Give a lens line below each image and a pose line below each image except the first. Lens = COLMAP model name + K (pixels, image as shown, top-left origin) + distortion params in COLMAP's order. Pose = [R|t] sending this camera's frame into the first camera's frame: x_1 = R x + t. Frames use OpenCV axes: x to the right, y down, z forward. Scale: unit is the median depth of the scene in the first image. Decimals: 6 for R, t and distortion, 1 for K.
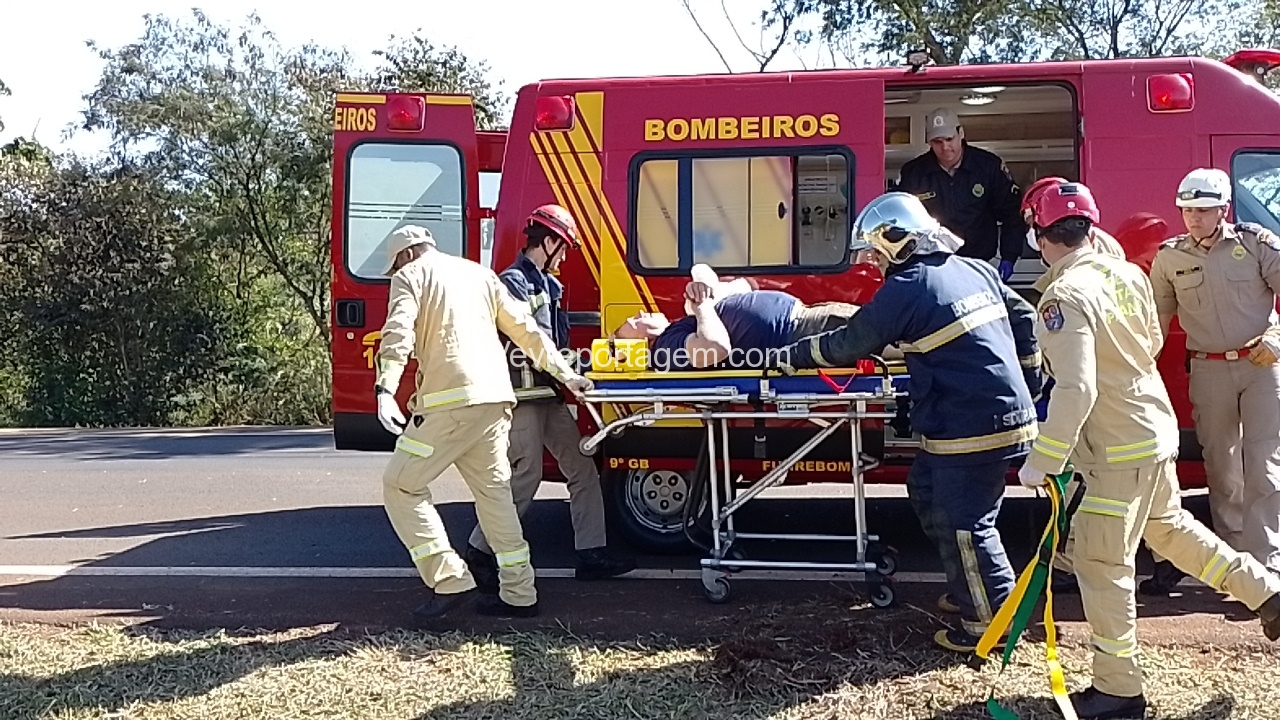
lens RADIAL K [[1188.5, 0, 642.6], [0, 1188.5, 353.1], [0, 0, 1]] dist [0.046629, 0.000000]
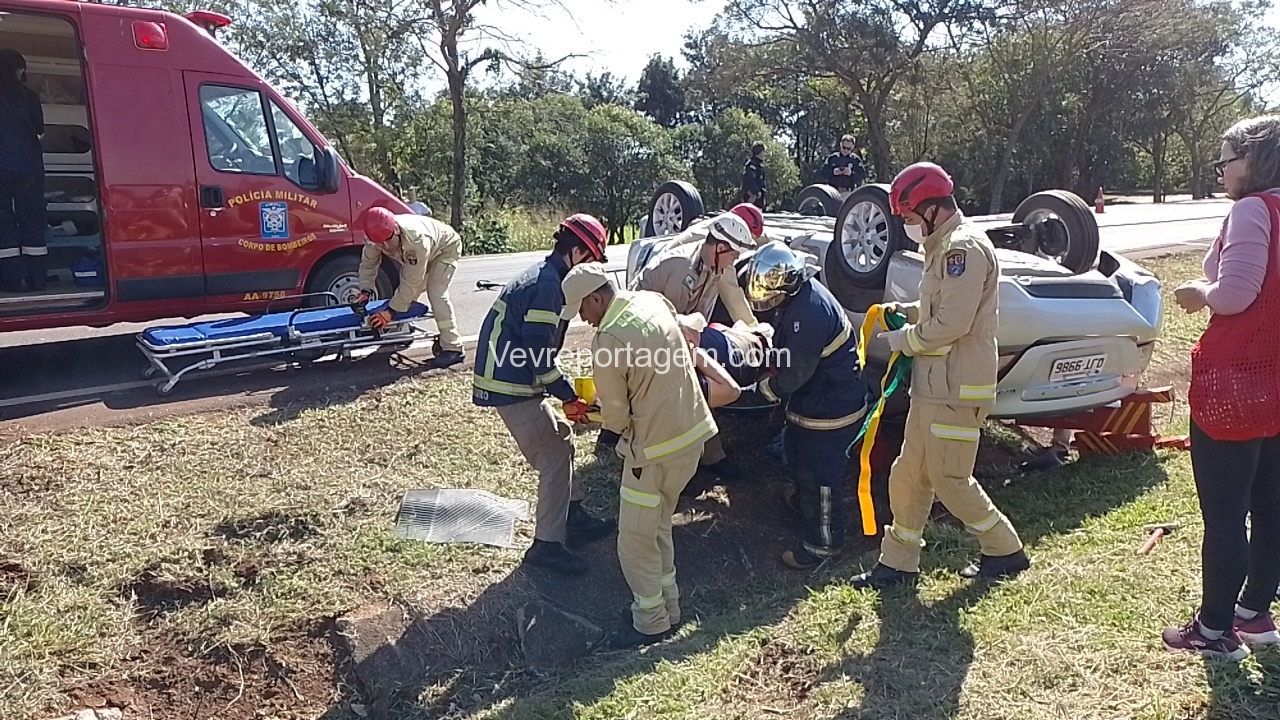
lens RADIAL K [[942.2, 0, 646.2], [0, 942.2, 361.2], [0, 0, 1]] dist [0.067442, -0.098567]
pose [[0.635532, -0.130302, 0.761000, -0.085297], [0.027524, 0.988853, 0.146330, 0.010927], [-0.771584, -0.072052, 0.632034, -0.169134]]
